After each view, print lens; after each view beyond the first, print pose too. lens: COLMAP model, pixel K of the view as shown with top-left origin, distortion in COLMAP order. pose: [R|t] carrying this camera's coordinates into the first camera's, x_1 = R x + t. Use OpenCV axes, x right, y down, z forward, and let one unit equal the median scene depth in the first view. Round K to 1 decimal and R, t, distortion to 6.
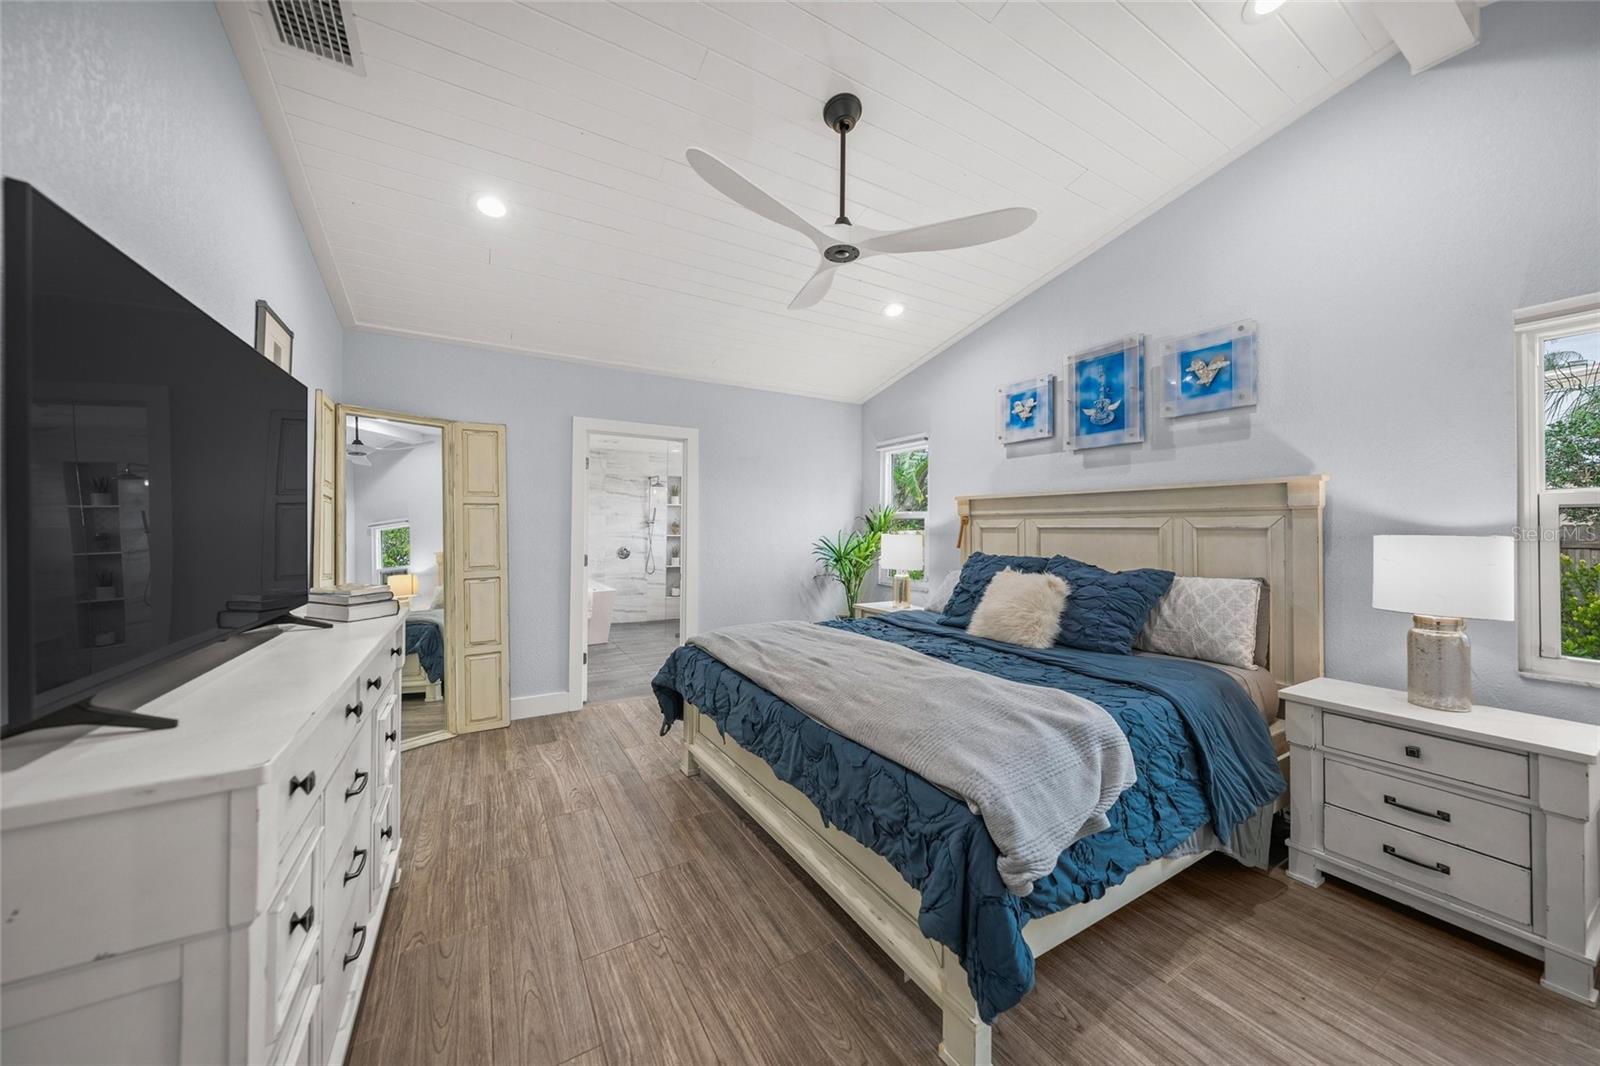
lens RADIAL K [[551.7, 0, 809.2], [0, 551.7, 527.1], [0, 0, 1]] dist [-0.005040, 0.000822]
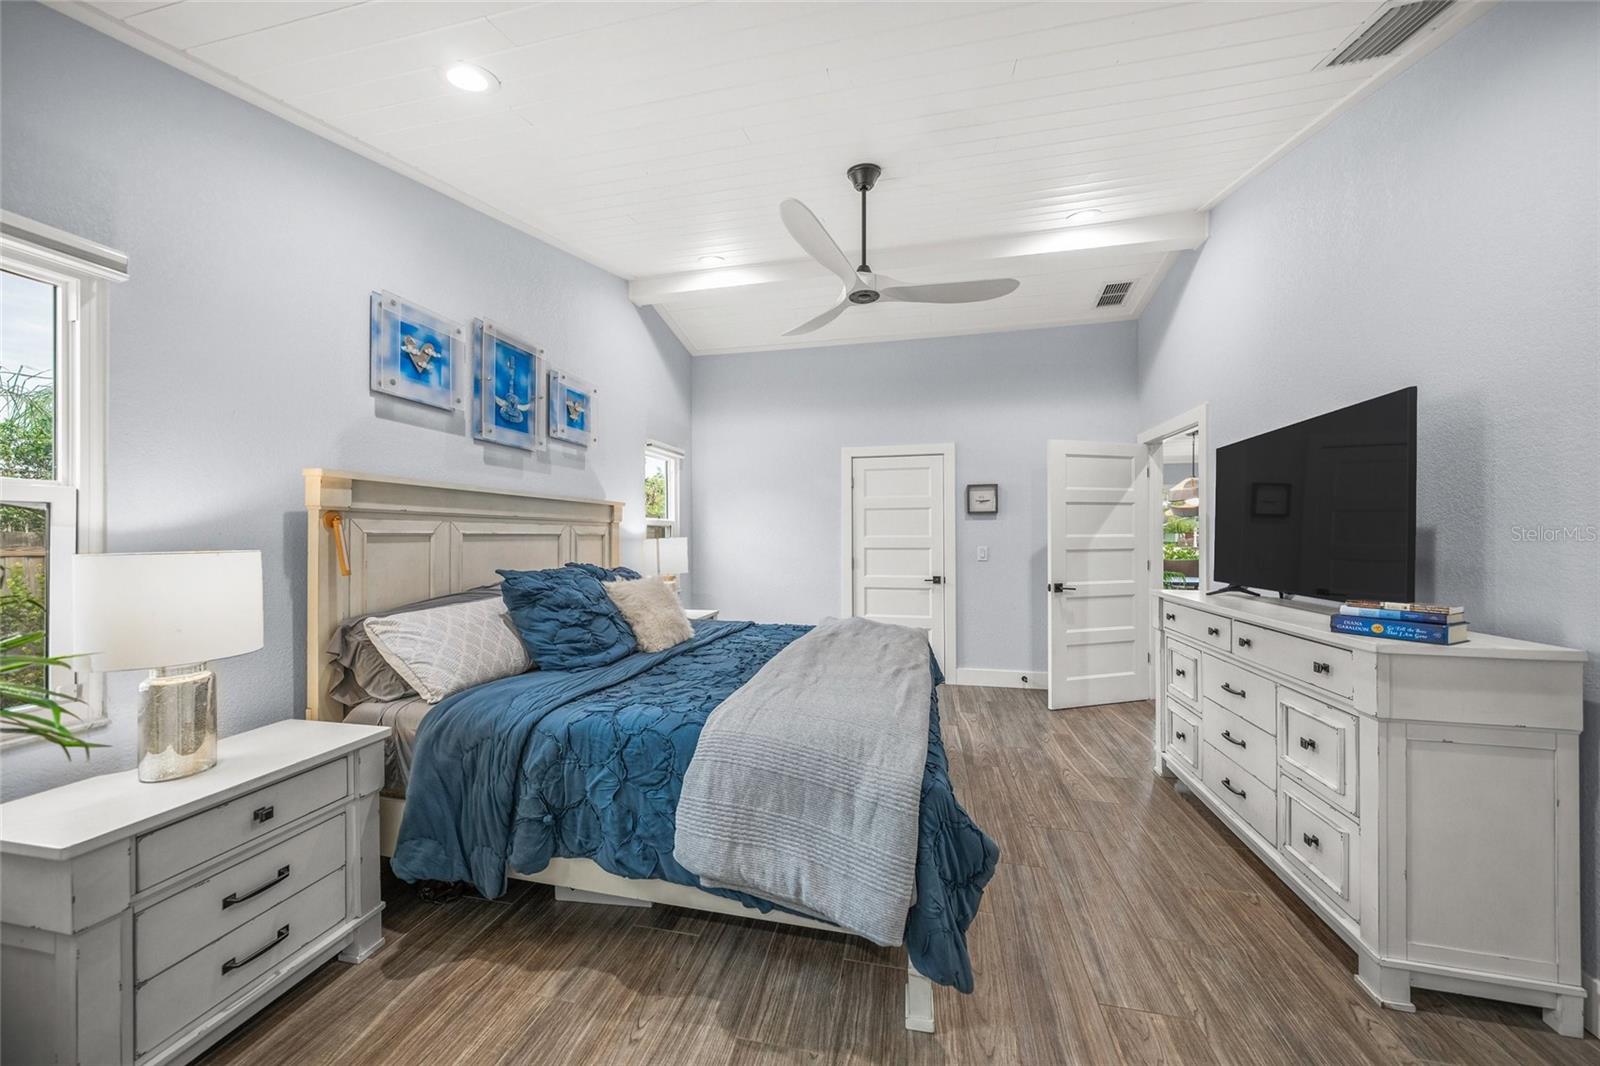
lens RADIAL K [[551.7, 0, 793.8], [0, 551.7, 531.1], [0, 0, 1]] dist [-0.005040, 0.000822]
pose [[-0.714568, 0.003863, 0.699555, -0.432610], [-0.001744, 0.999972, -0.007304, 0.002609], [-0.699564, -0.006439, -0.714541, 1.279422]]
